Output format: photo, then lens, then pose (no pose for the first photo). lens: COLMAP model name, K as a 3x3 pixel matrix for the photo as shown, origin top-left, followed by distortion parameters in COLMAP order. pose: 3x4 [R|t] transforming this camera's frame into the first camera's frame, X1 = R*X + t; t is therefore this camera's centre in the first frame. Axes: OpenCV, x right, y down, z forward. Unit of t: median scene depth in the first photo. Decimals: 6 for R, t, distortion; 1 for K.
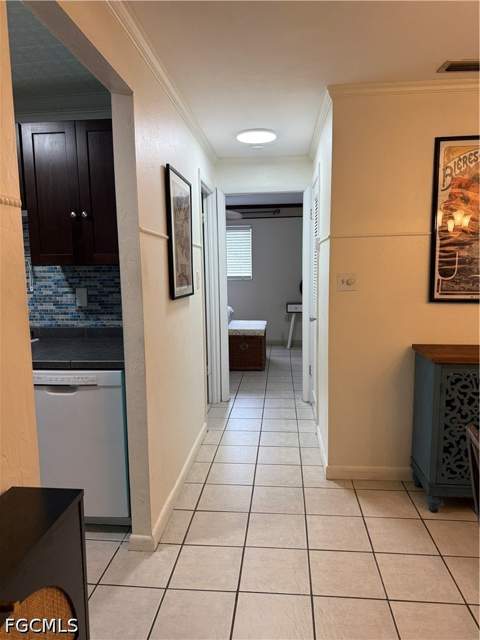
lens RADIAL K [[454.0, 0, 239.5], [0, 454.0, 324.3], [0, 0, 1]] dist [-0.034078, -0.002295]
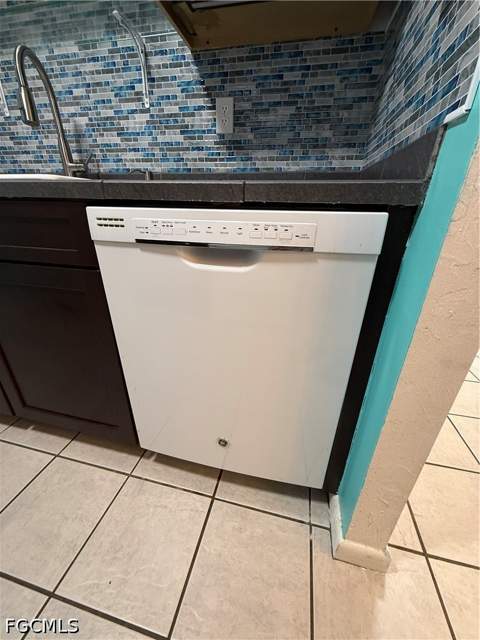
lens RADIAL K [[253.3, 0, 241.0], [0, 253.3, 316.3], [0, 0, 1]] dist [-0.002565, -0.000350]
pose [[0.990874, 0.082751, -0.106399, -0.266829], [-0.047176, 0.952347, 0.301347, 0.097142], [0.126265, -0.293577, 0.947560, 0.590211]]
